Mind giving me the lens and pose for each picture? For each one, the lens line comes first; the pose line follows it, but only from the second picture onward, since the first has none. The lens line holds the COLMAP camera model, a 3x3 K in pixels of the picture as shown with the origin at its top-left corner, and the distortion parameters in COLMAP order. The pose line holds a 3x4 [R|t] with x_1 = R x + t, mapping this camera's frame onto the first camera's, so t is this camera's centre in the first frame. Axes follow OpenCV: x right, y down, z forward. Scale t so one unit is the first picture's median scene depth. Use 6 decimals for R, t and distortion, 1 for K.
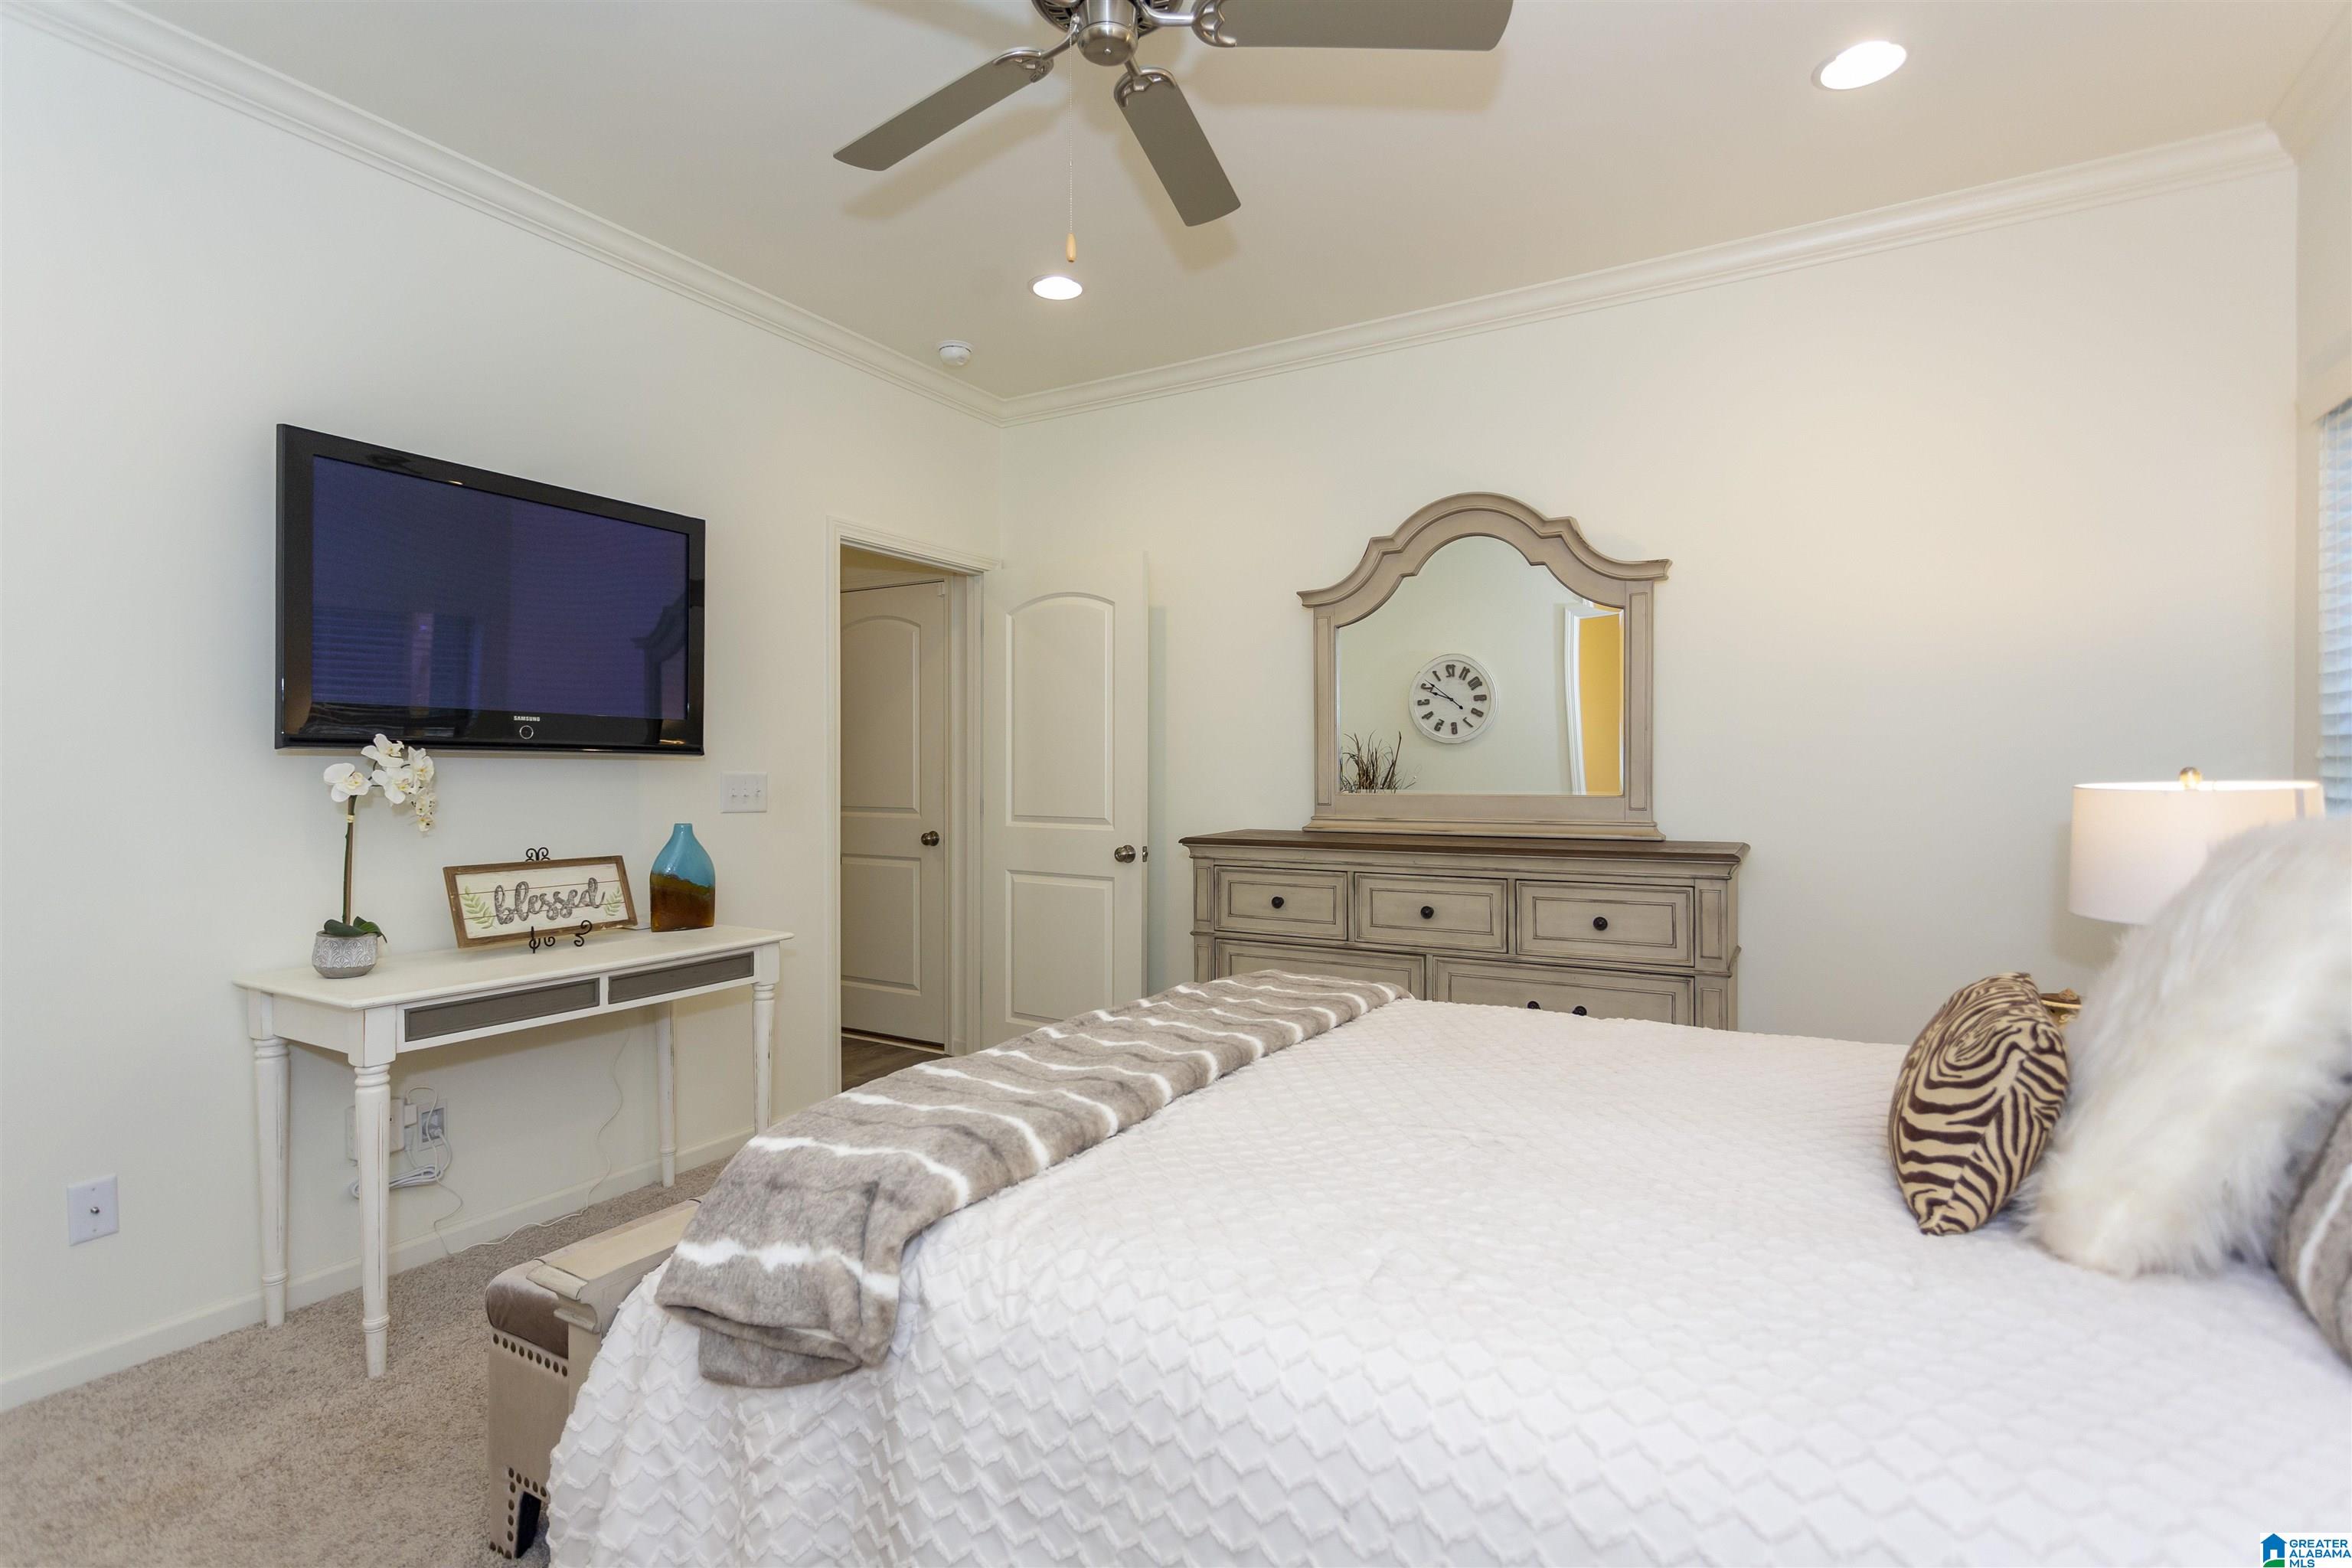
lens RADIAL K [[1120.5, 0, 1160.1], [0, 1120.5, 772.4], [0, 0, 1]] dist [0.013084, -0.000090]
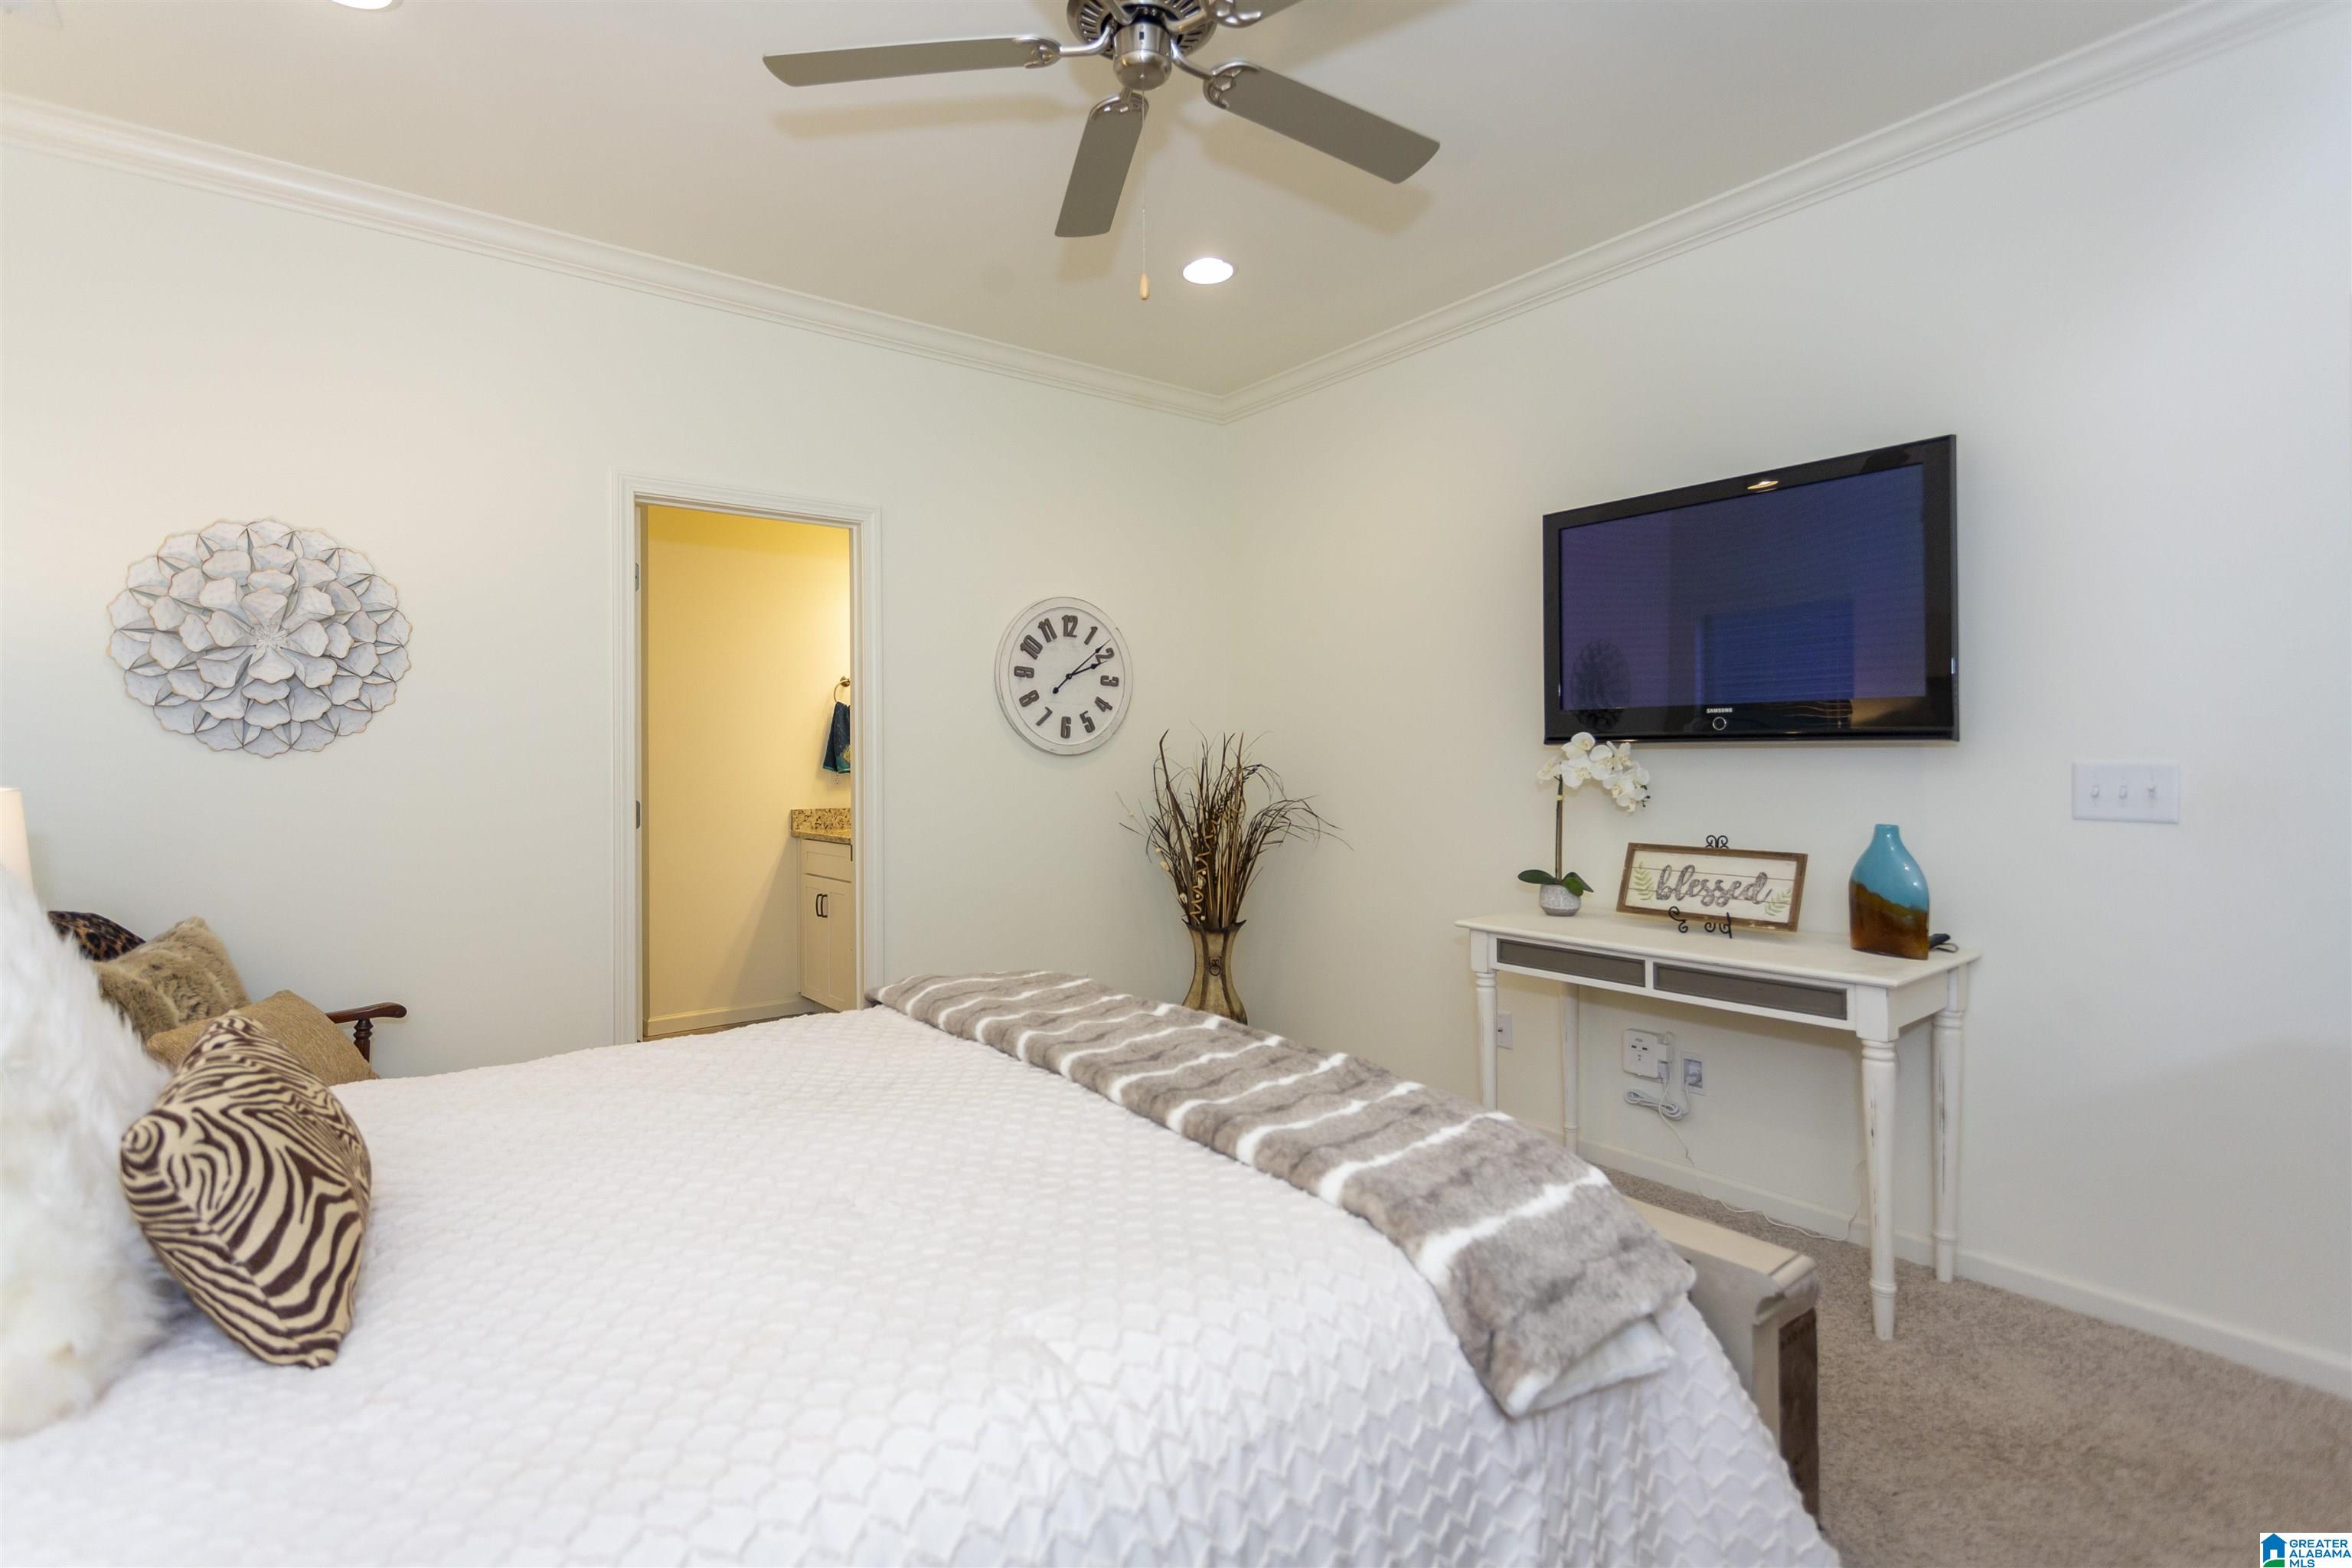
lens RADIAL K [[1120.5, 0, 1155.9], [0, 1120.5, 766.8], [0, 0, 1]] dist [0.013084, -0.000090]
pose [[-0.362081, 0.011521, -0.932075, 0.609812], [0.007066, 0.999929, 0.009614, -0.009860], [0.932120, -0.003104, -0.362137, 0.916950]]
